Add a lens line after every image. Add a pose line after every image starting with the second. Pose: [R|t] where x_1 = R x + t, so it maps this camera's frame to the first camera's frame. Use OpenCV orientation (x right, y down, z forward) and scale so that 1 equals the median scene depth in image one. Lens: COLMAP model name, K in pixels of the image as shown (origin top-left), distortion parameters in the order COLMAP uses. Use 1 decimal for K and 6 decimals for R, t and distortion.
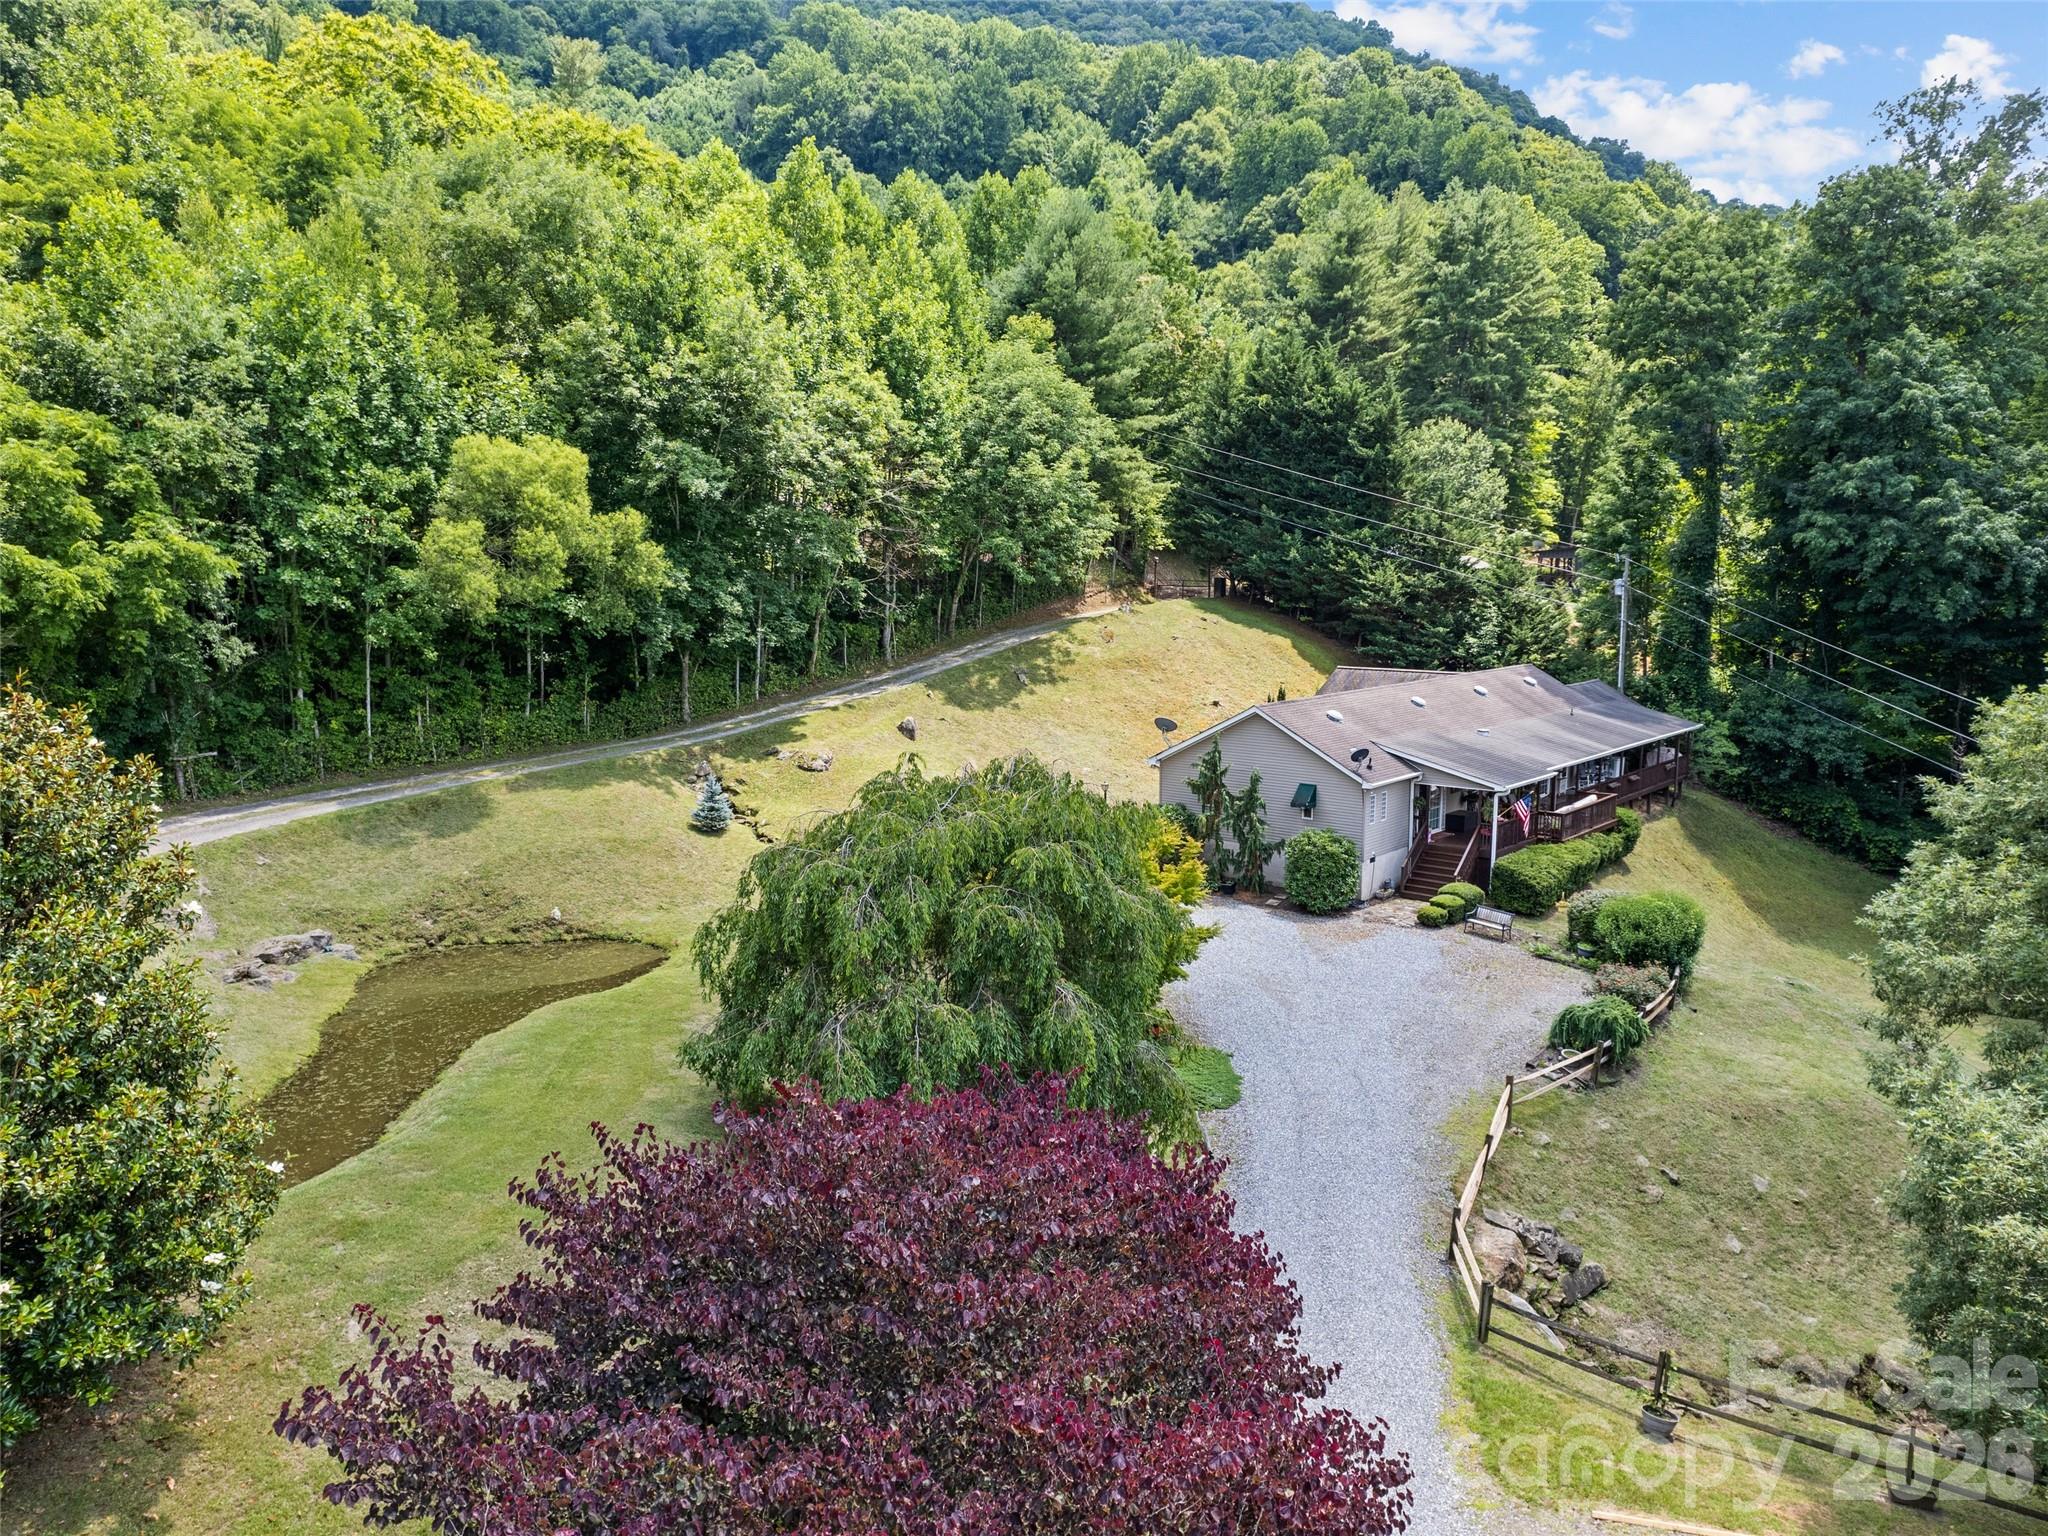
lens RADIAL K [[1460.9, 0, 1022.3], [0, 1460.9, 733.0], [0, 0, 1]] dist [-0.043649, -0.000246]
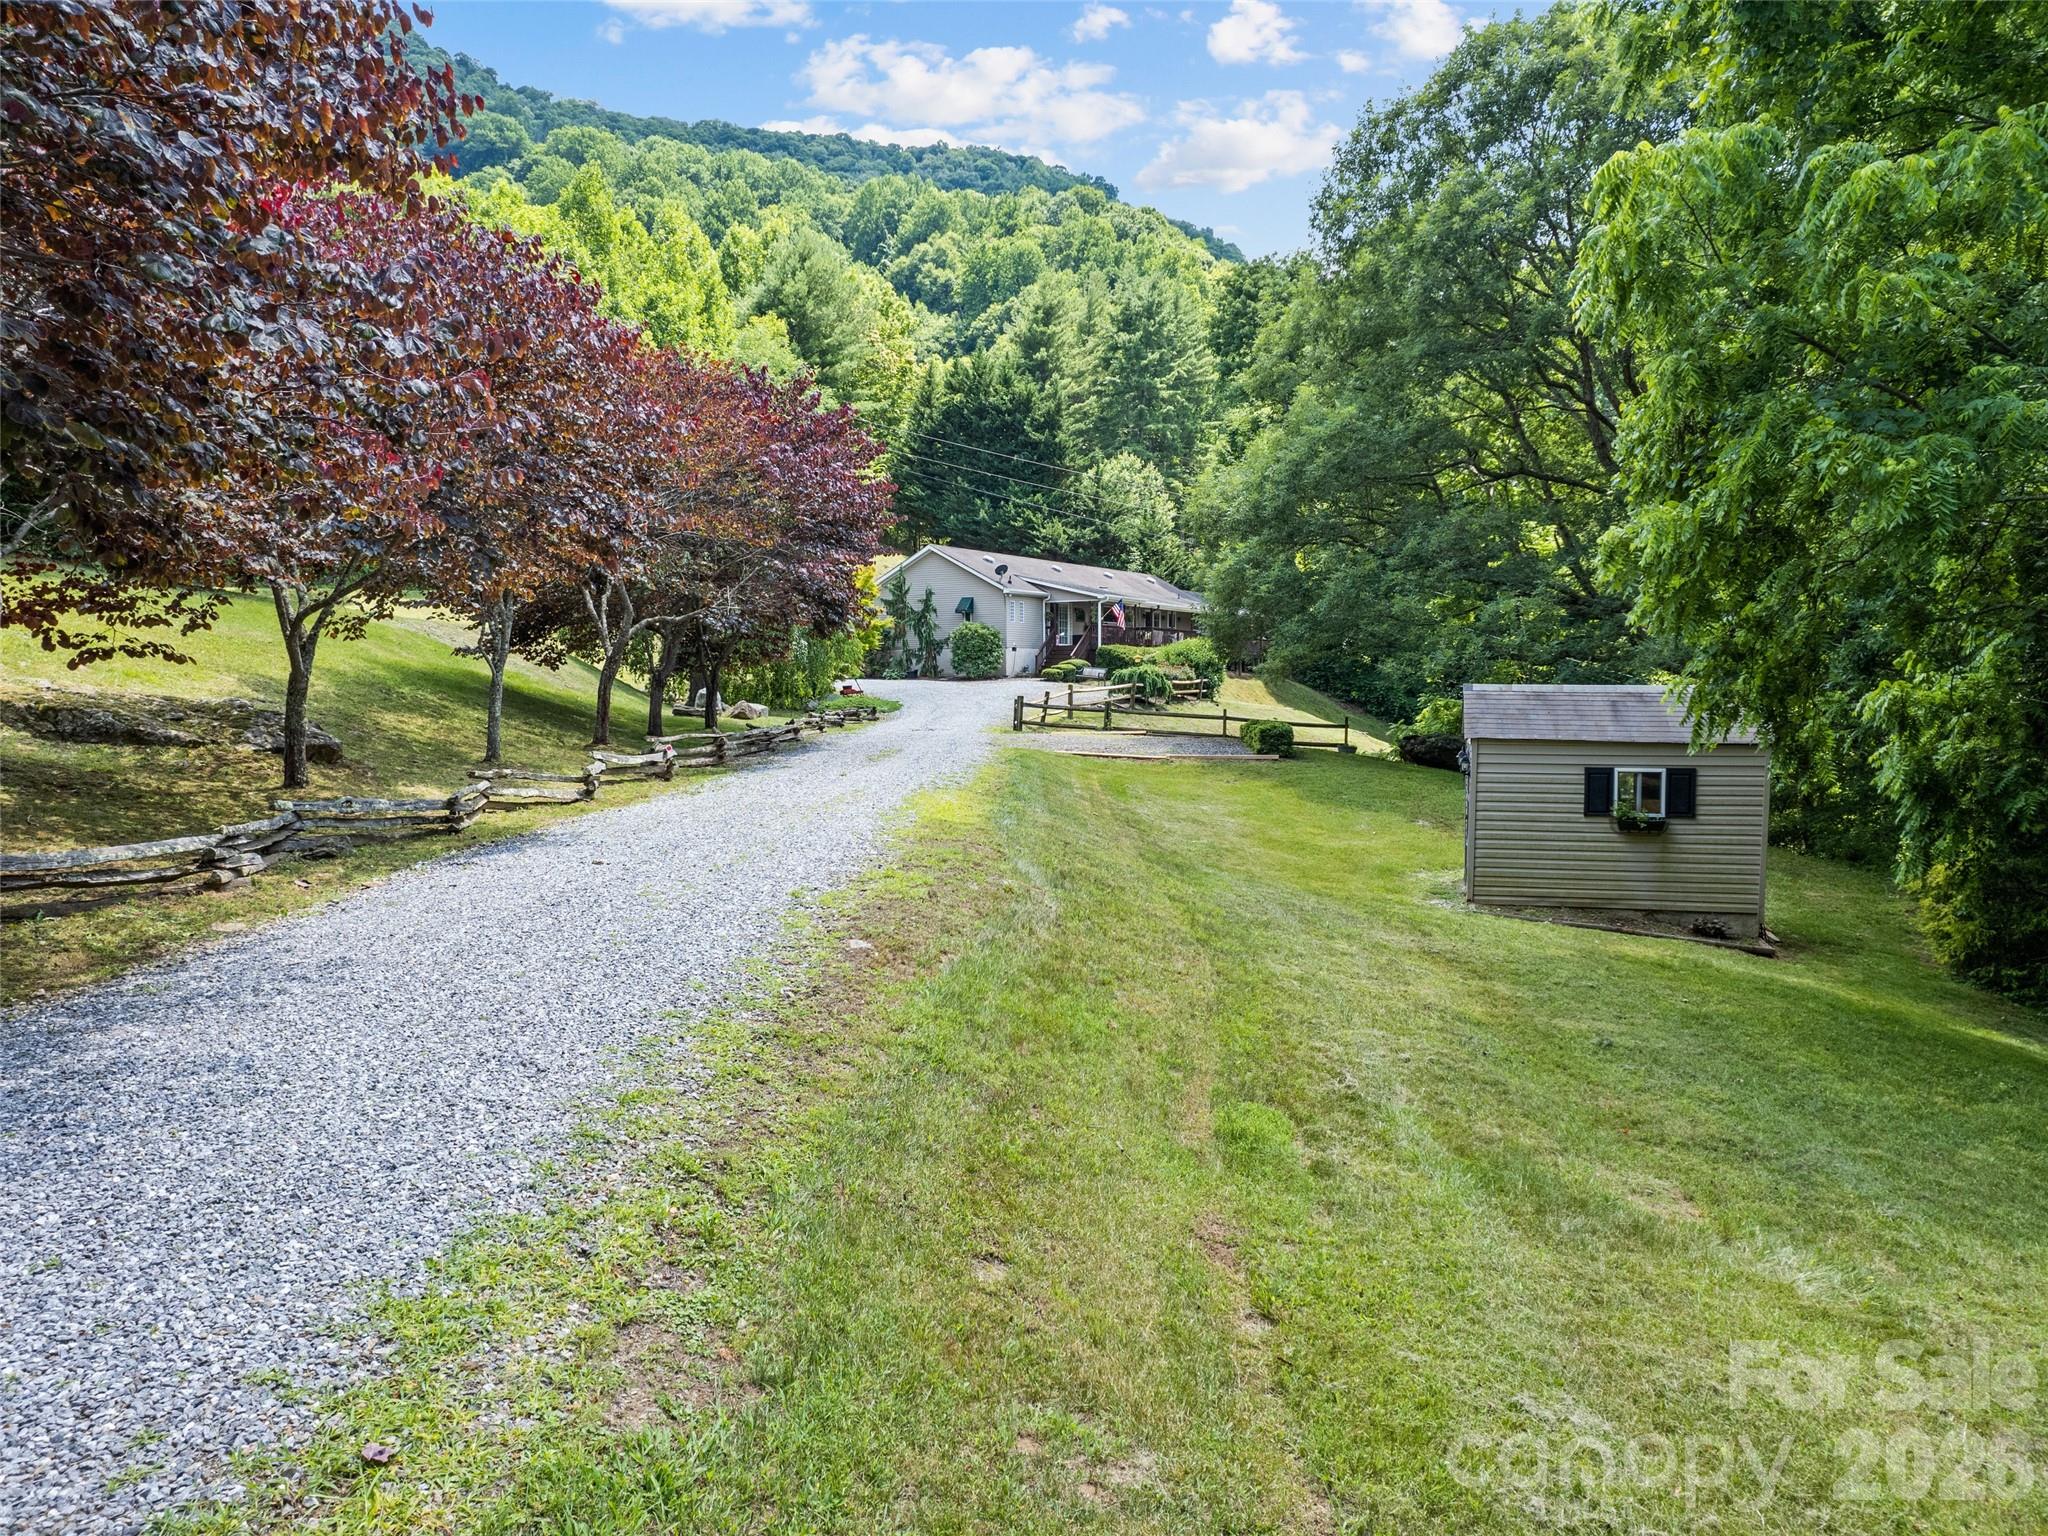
lens RADIAL K [[1460.9, 0, 1022.3], [0, 1460.9, 733.0], [0, 0, 1]] dist [-0.043649, -0.000246]
pose [[0.986109, -0.008698, 0.165869, 0.005825], [0.023840, 0.995699, -0.089523, 0.110421], [-0.164377, 0.092234, 0.982076, -0.138670]]
